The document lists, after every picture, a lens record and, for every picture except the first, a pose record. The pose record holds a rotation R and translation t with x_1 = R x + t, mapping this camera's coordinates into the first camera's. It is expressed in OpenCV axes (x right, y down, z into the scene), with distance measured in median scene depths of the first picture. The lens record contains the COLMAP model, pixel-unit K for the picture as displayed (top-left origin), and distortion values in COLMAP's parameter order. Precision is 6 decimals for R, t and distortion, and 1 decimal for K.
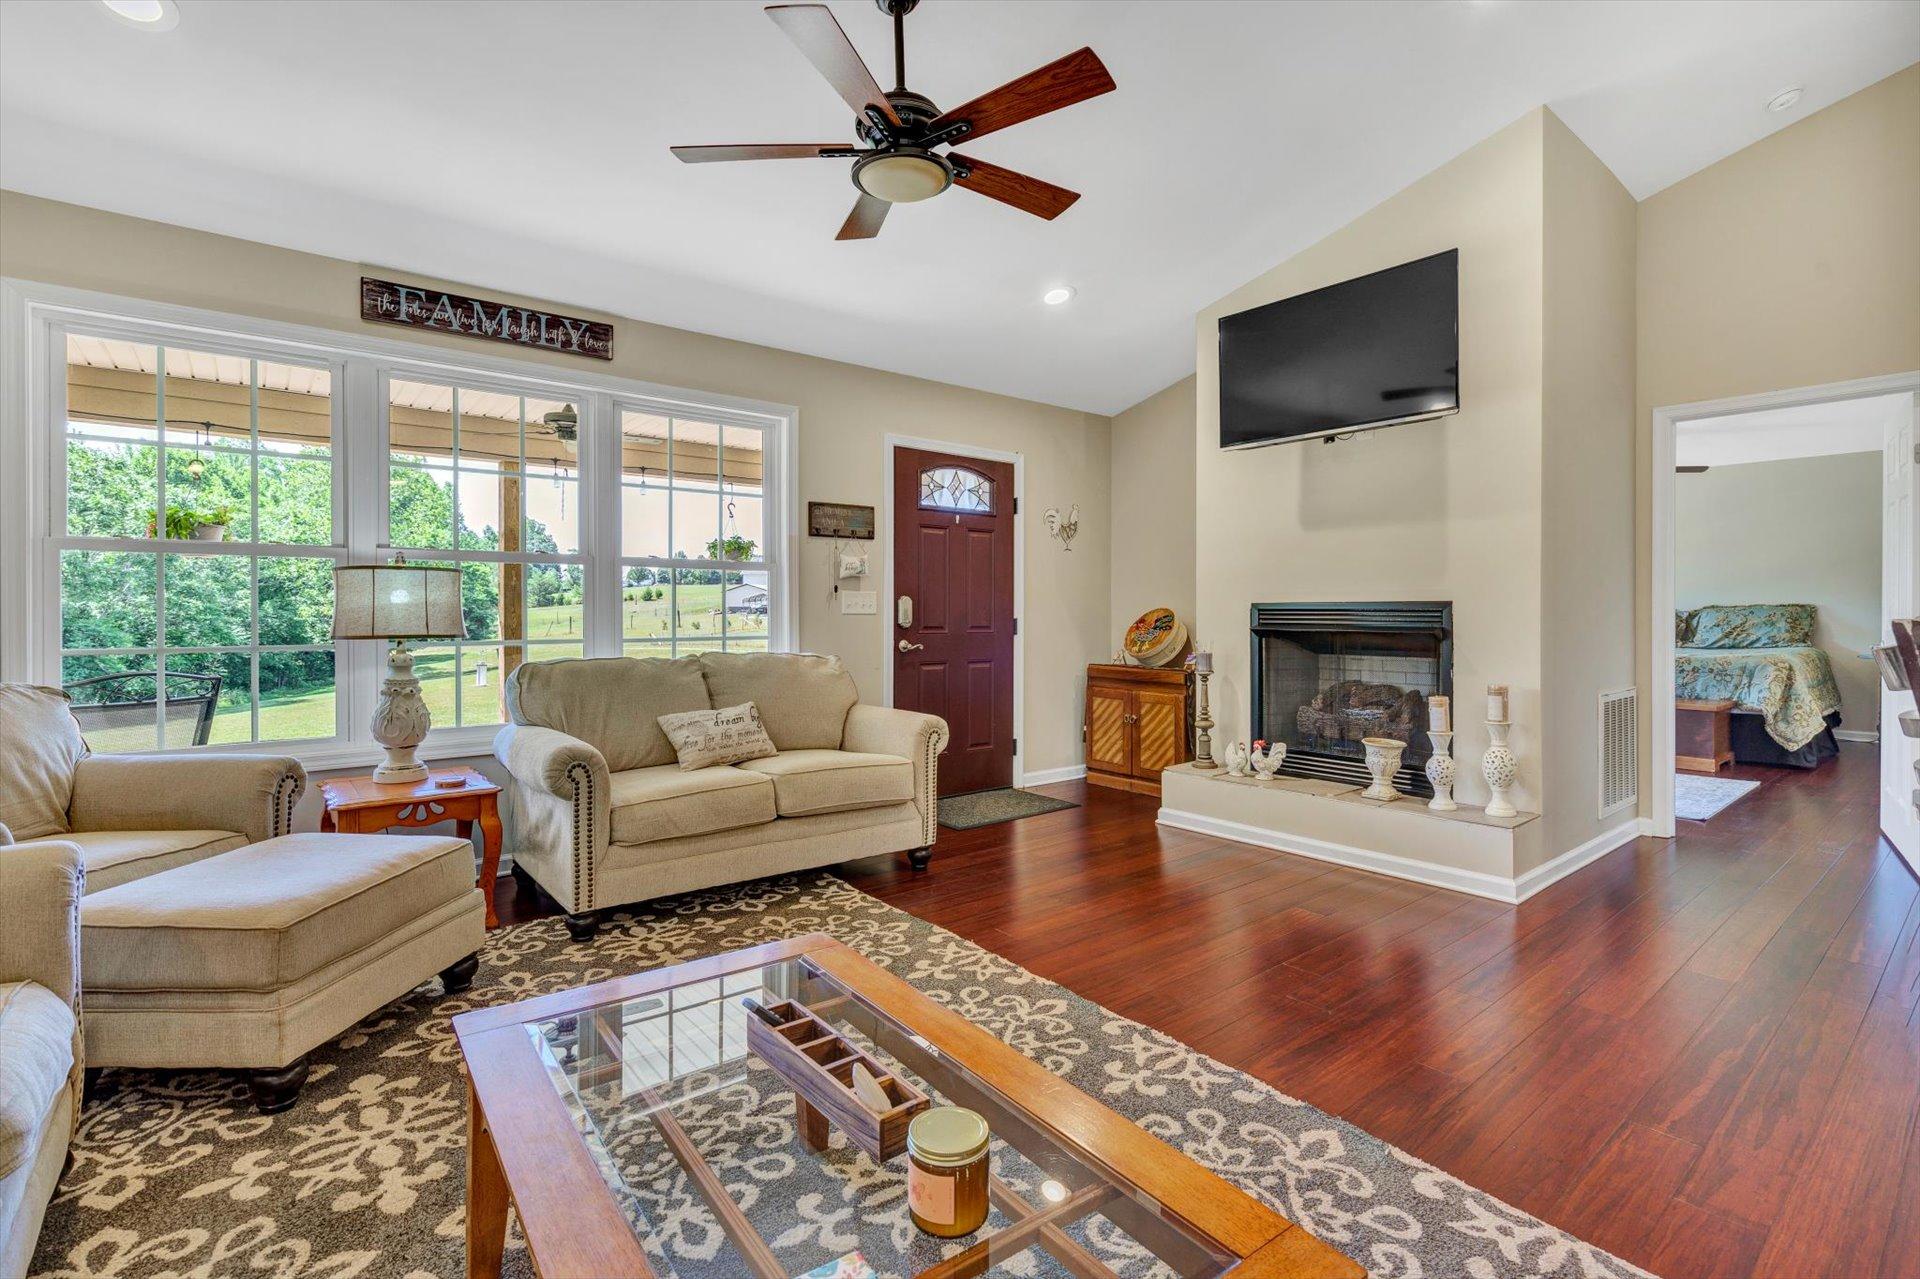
lens RADIAL K [[895.4, 0, 979.8], [0, 895.4, 617.3], [0, 0, 1]] dist [-0.000226, -0.000241]
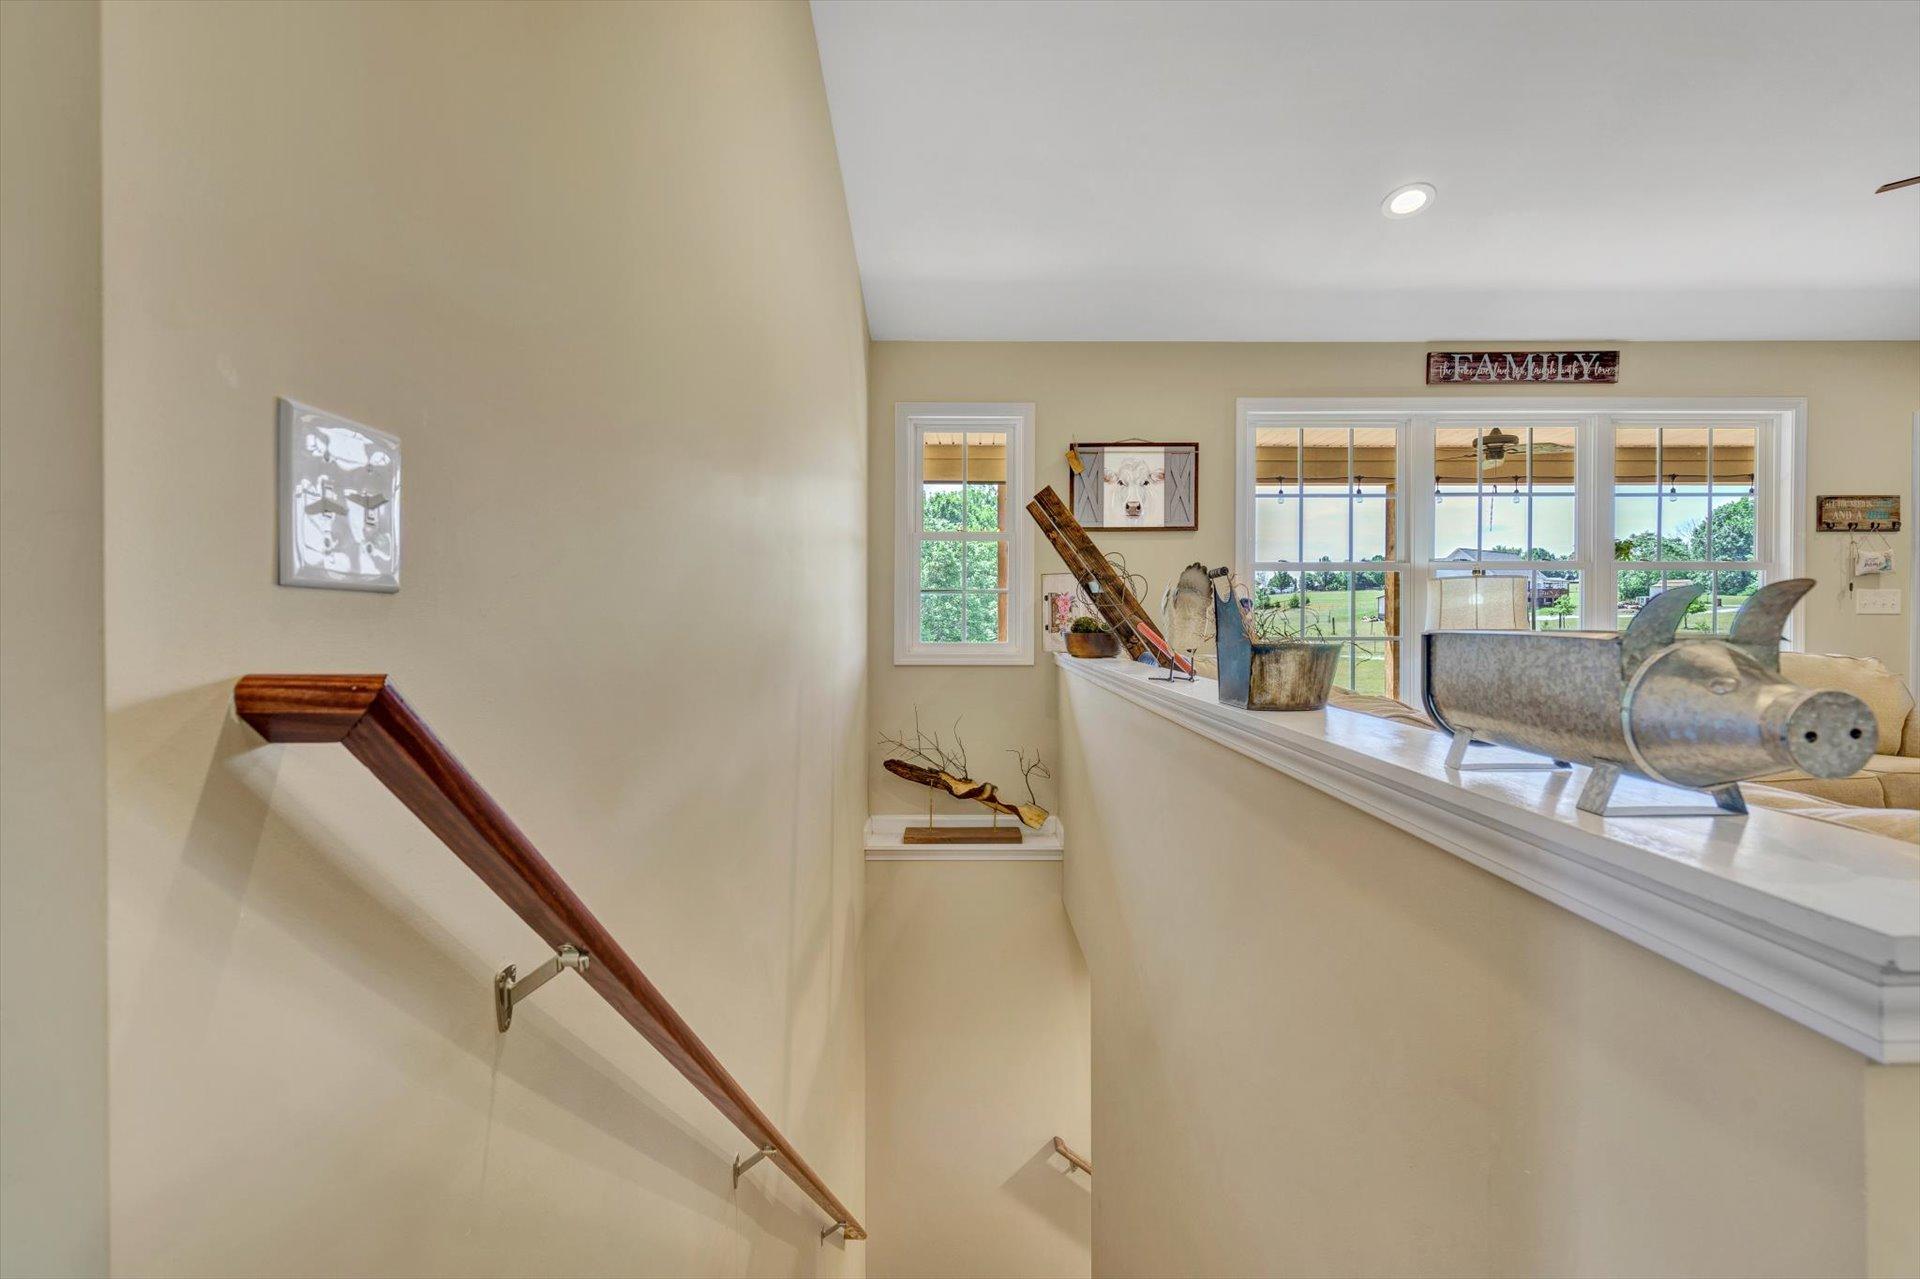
lens RADIAL K [[883.5, 0, 955.5], [0, 883.5, 630.3], [0, 0, 1]] dist [-0.000401, -0.000169]
pose [[0.760445, 0.009843, -0.649328, -0.323971], [-0.005768, 0.999948, 0.008403, 0.013082], [0.649377, -0.002644, 0.760462, -0.358474]]
